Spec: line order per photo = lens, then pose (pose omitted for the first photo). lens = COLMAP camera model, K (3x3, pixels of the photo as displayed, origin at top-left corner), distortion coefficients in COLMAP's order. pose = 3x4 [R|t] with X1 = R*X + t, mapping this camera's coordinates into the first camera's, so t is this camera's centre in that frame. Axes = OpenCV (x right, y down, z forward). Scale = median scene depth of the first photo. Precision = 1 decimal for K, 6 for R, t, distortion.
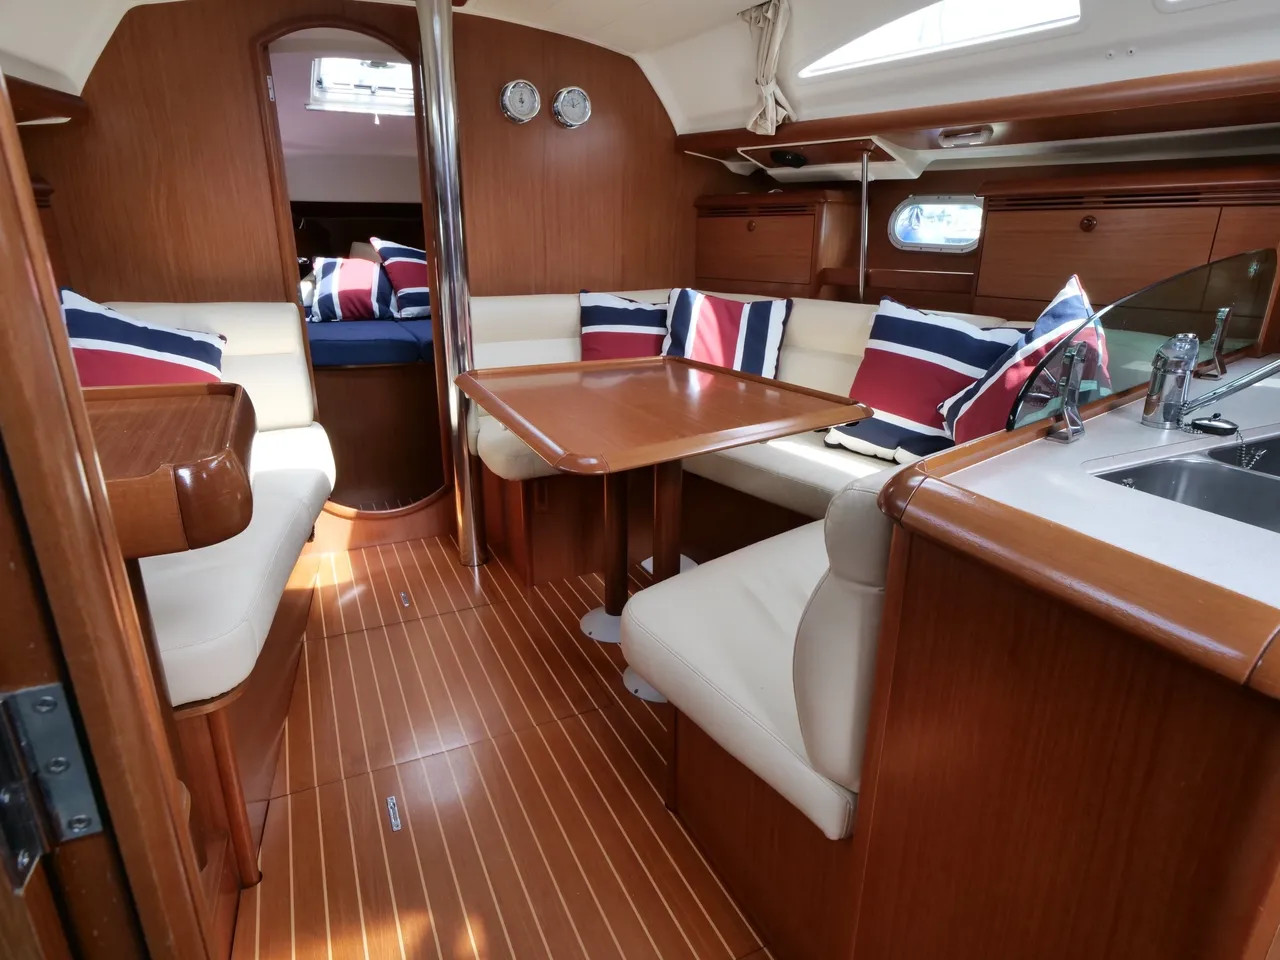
lens RADIAL K [[745.2, 0, 640.0], [0, 745.2, 480.0], [0, 0, 1]] dist [-0.007556, -0.002701]
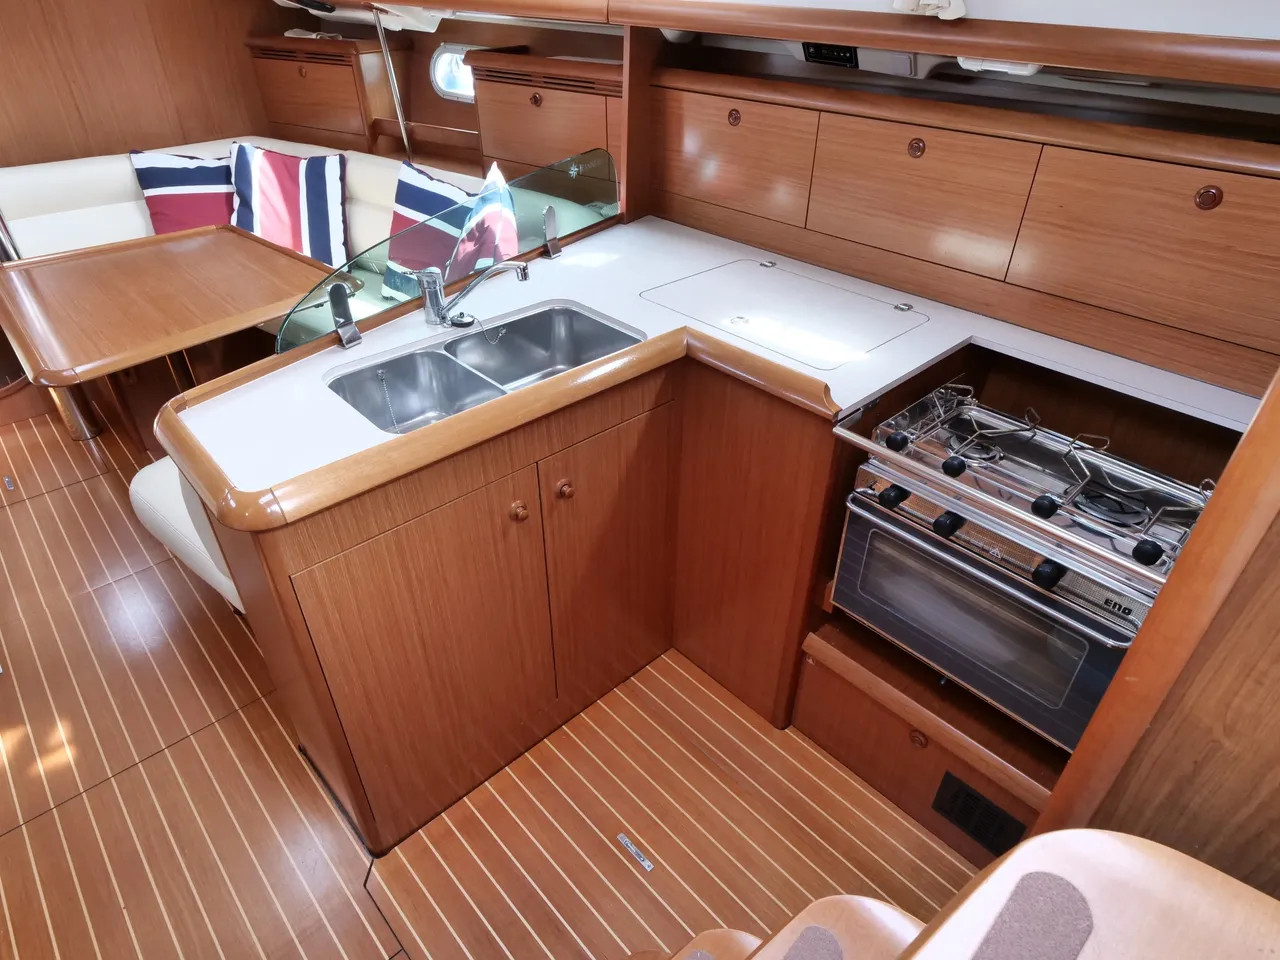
lens RADIAL K [[745.2, 0, 640.0], [0, 745.2, 480.0], [0, 0, 1]] dist [-0.007556, -0.002701]
pose [[0.953169, -0.164290, 0.253925, 0.254964], [0.088378, 0.954249, 0.285653, -0.061691], [-0.289238, -0.249834, 0.924080, -0.221735]]
